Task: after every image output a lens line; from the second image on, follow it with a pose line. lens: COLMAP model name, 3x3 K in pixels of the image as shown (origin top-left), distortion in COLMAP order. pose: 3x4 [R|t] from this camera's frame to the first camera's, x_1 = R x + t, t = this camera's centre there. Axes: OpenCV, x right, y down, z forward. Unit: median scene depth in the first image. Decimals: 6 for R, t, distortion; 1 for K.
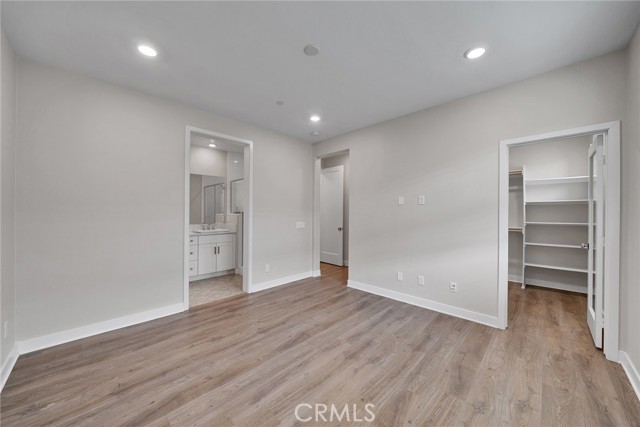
lens RADIAL K [[226.4, 0, 321.0], [0, 226.4, 212.1], [0, 0, 1]] dist [-0.009760, -0.000132]
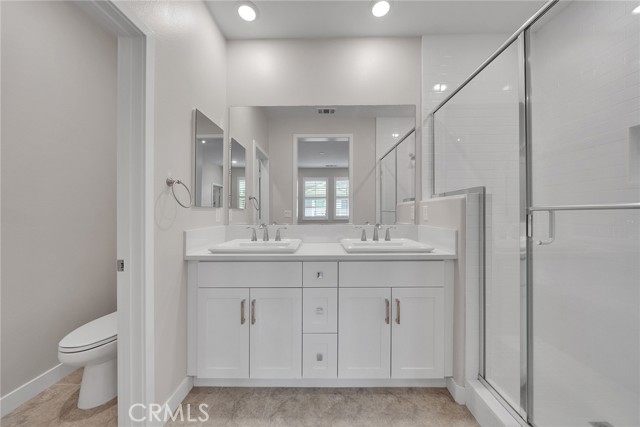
lens RADIAL K [[226.4, 0, 319.1], [0, 226.4, 209.2], [0, 0, 1]] dist [-0.009760, -0.000132]
pose [[0.690665, -0.011015, -0.723091, -0.424435], [0.008136, 0.999939, -0.007462, 0.039431], [0.723129, -0.000730, 0.690713, 0.999979]]
